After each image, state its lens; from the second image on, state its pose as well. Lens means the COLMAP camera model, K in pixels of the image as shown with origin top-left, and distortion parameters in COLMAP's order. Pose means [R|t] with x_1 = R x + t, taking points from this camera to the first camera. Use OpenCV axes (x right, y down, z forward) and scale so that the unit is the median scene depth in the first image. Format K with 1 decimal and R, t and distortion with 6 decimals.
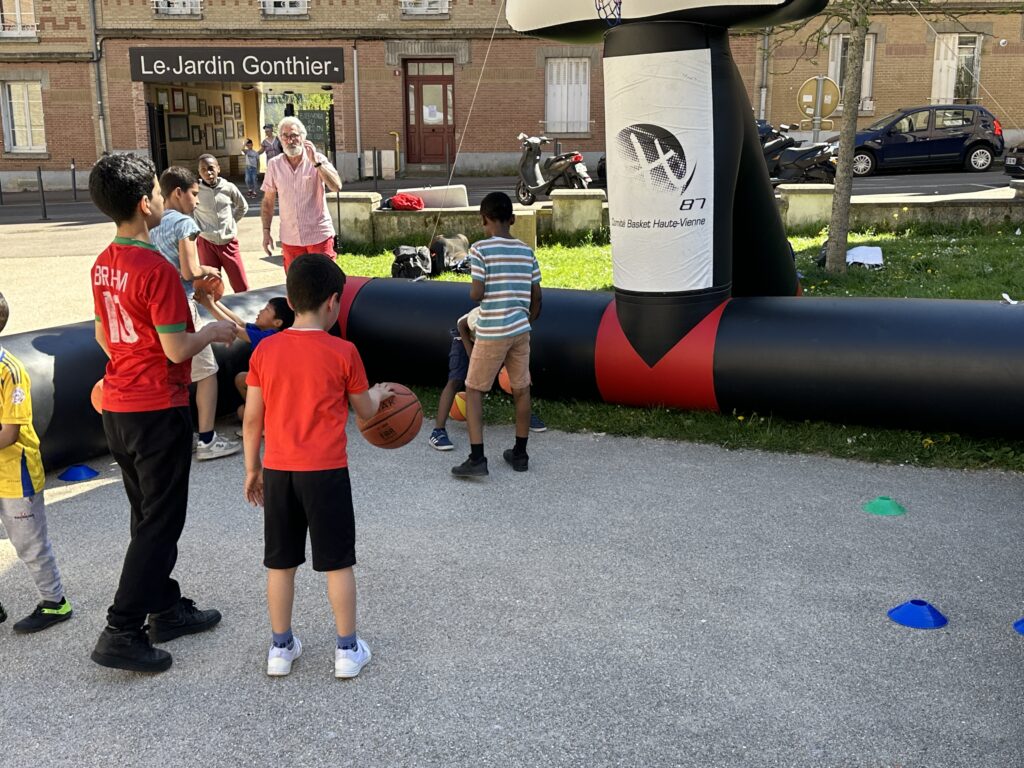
lens RADIAL K [[1115.9, 0, 512.0], [0, 1115.9, 384.0], [0, 0, 1]] dist [0.255653, -0.638407]
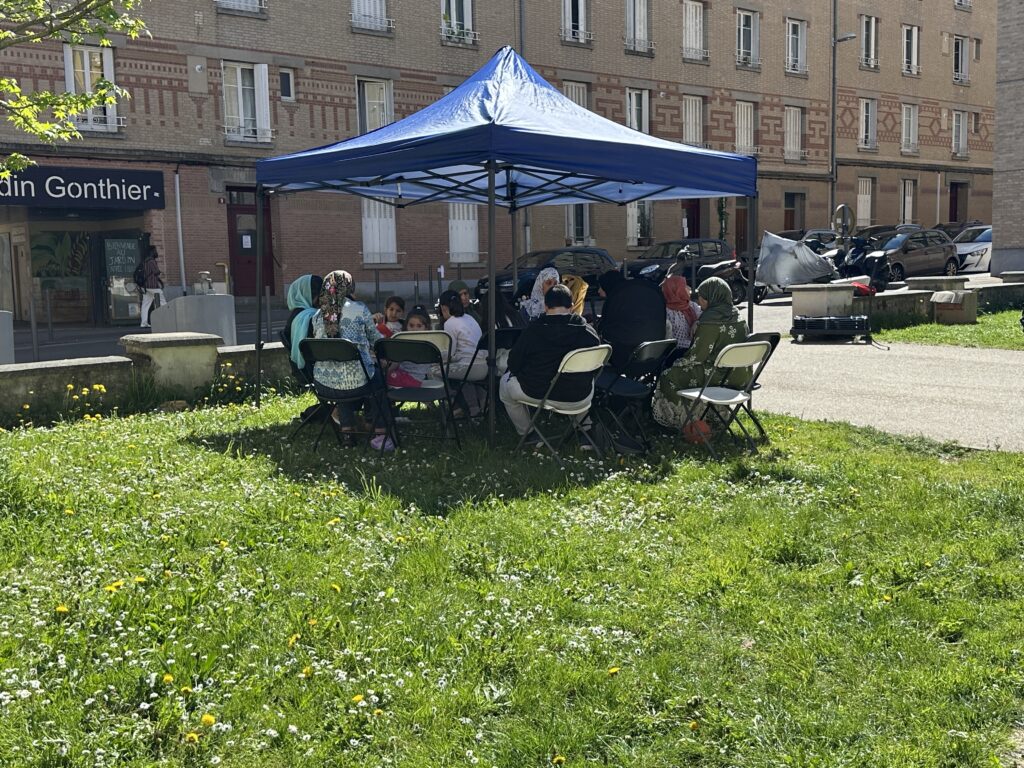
lens RADIAL K [[1115.9, 0, 512.0], [0, 1115.9, 384.0], [0, 0, 1]] dist [0.255653, -0.638407]
pose [[0.728418, -0.081047, 0.680322, -0.575507], [0.147041, 0.988334, -0.039696, -0.055205], [-0.669168, 0.128951, 0.731837, 0.184780]]
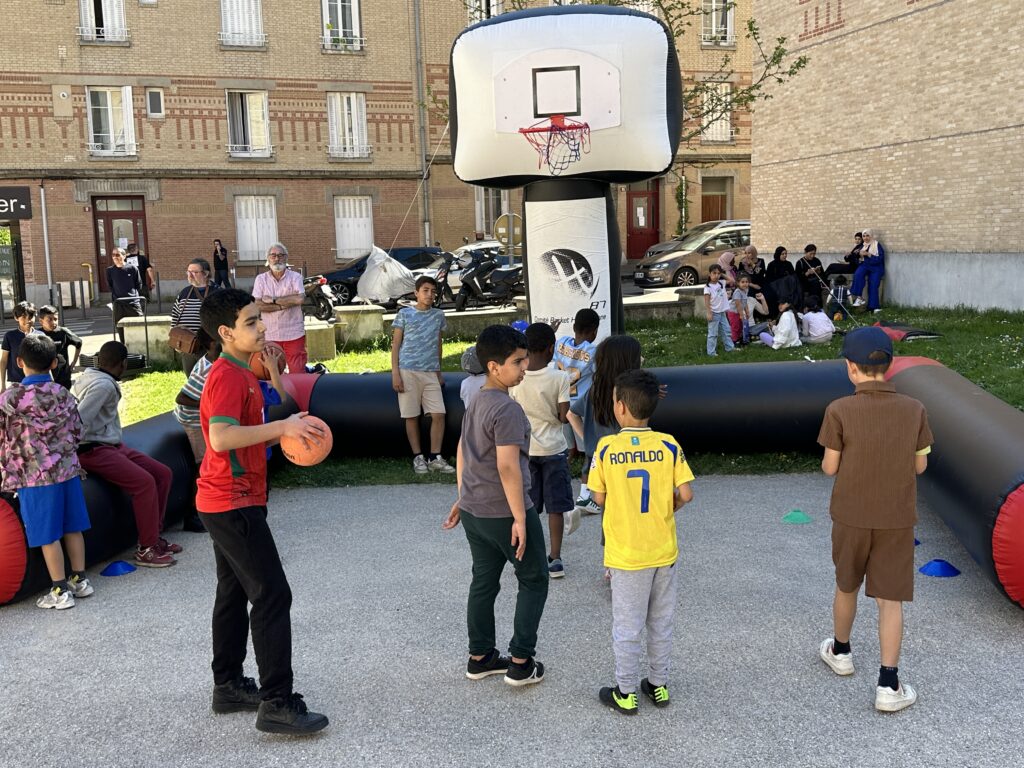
lens RADIAL K [[1041.8, 0, 512.0], [0, 1041.8, 384.0], [0, 0, 1]] dist [0.160855, -0.321131]
pose [[0.927992, -0.070129, 0.365941, -0.108075], [0.106367, 0.991120, -0.079798, 0.006738], [-0.357095, 0.112976, 0.927211, -0.033554]]
